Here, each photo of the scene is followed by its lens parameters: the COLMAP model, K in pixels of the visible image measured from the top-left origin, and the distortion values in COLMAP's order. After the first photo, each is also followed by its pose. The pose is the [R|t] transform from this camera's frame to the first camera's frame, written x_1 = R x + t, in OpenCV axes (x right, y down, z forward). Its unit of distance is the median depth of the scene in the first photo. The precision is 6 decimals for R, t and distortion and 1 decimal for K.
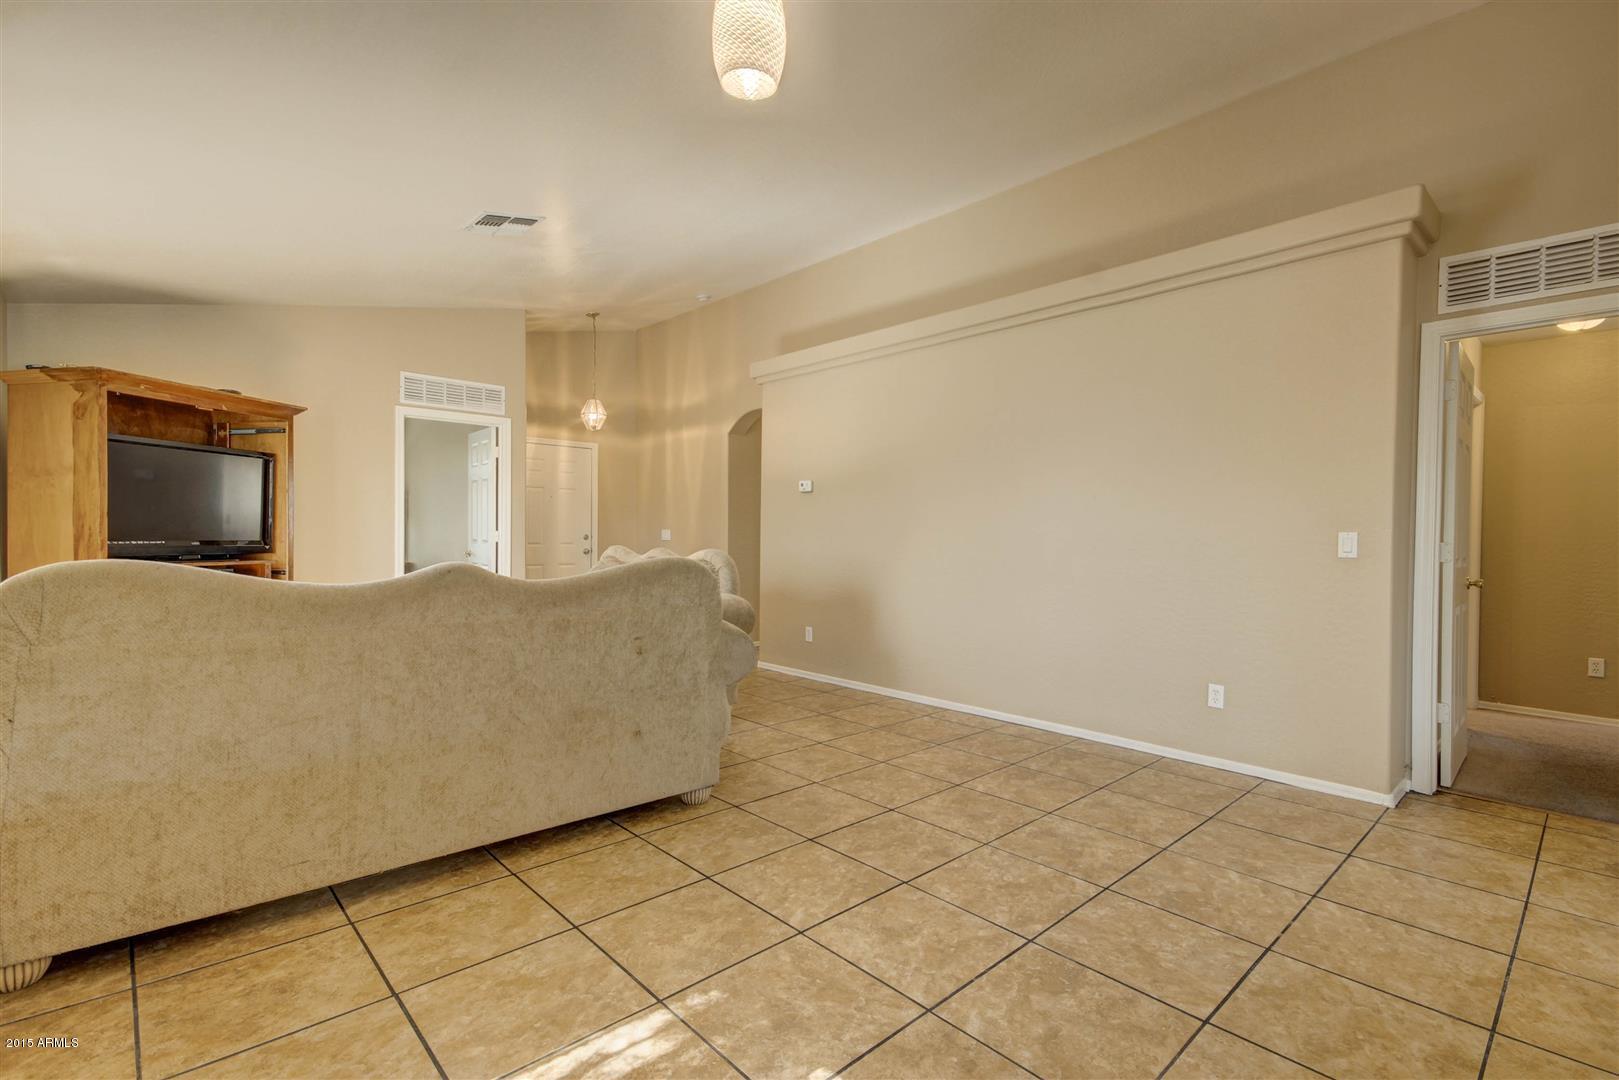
lens RADIAL K [[743.7, 0, 812.6], [0, 743.7, 546.8], [0, 0, 1]] dist [0.008586, 0.000317]
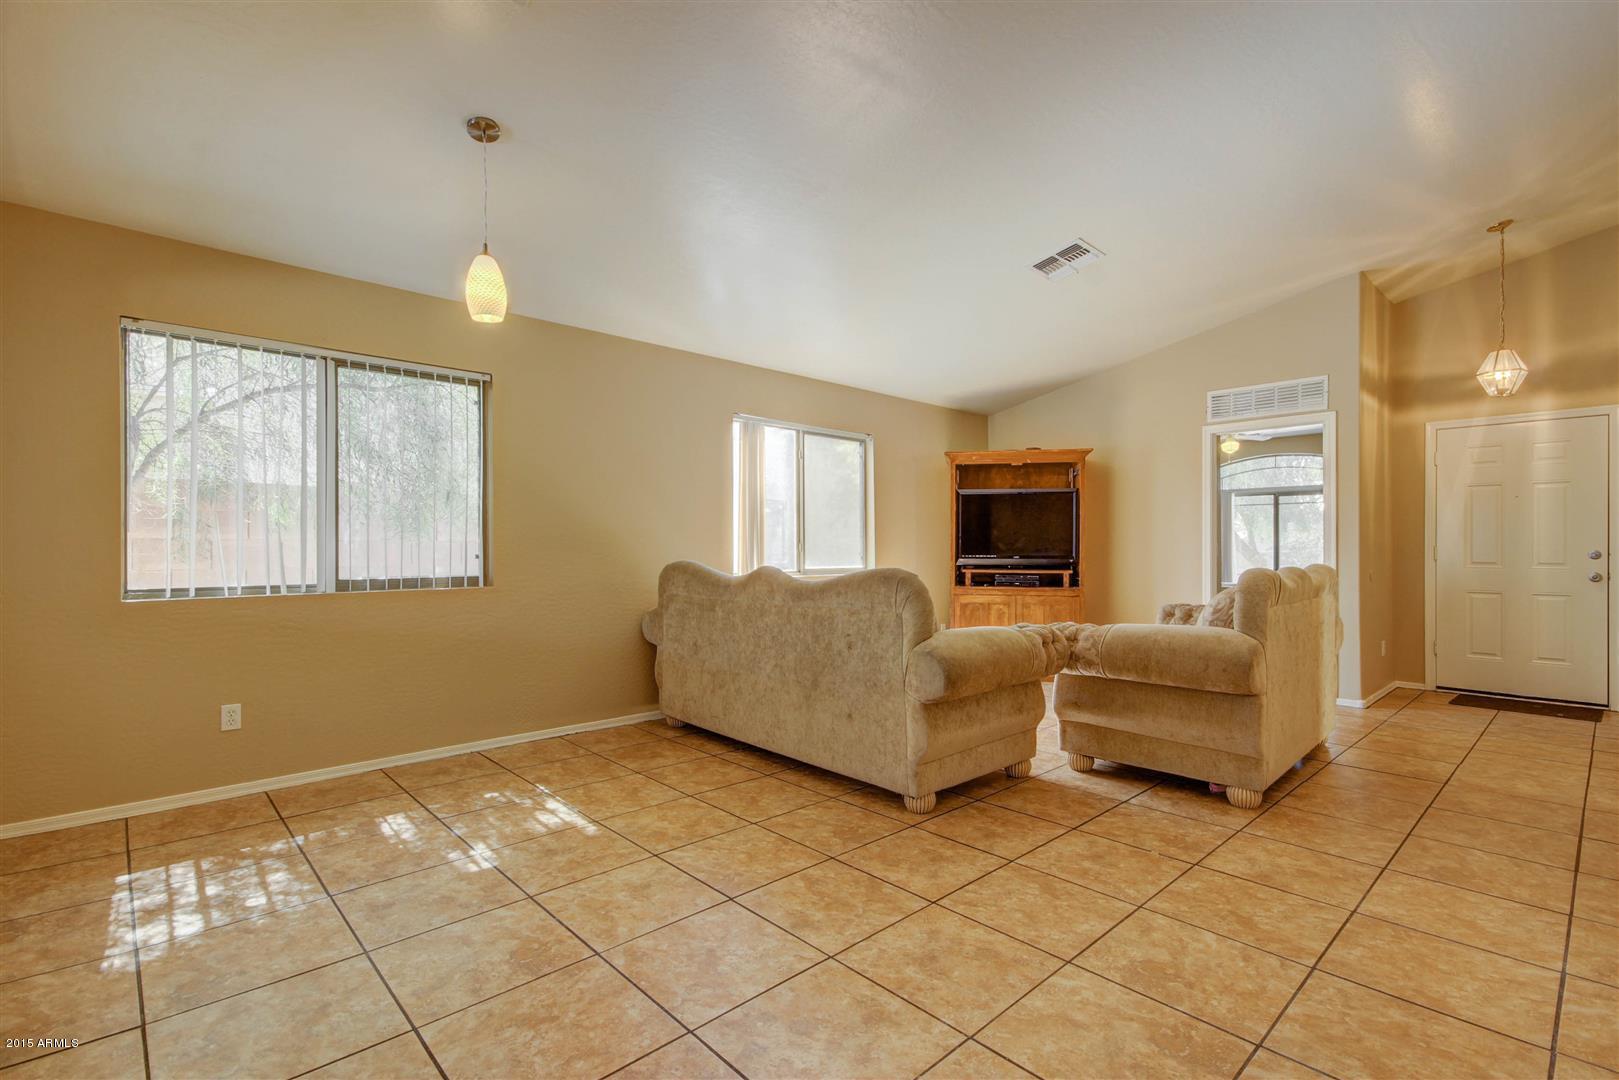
lens RADIAL K [[743.7, 0, 816.8], [0, 743.7, 542.5], [0, 0, 1]] dist [0.008586, 0.000317]
pose [[0.002734, -0.017519, -0.999843, 0.947987], [-0.018189, 0.999680, -0.017566, -0.000850], [0.999831, 0.018234, 0.002414, 0.942245]]
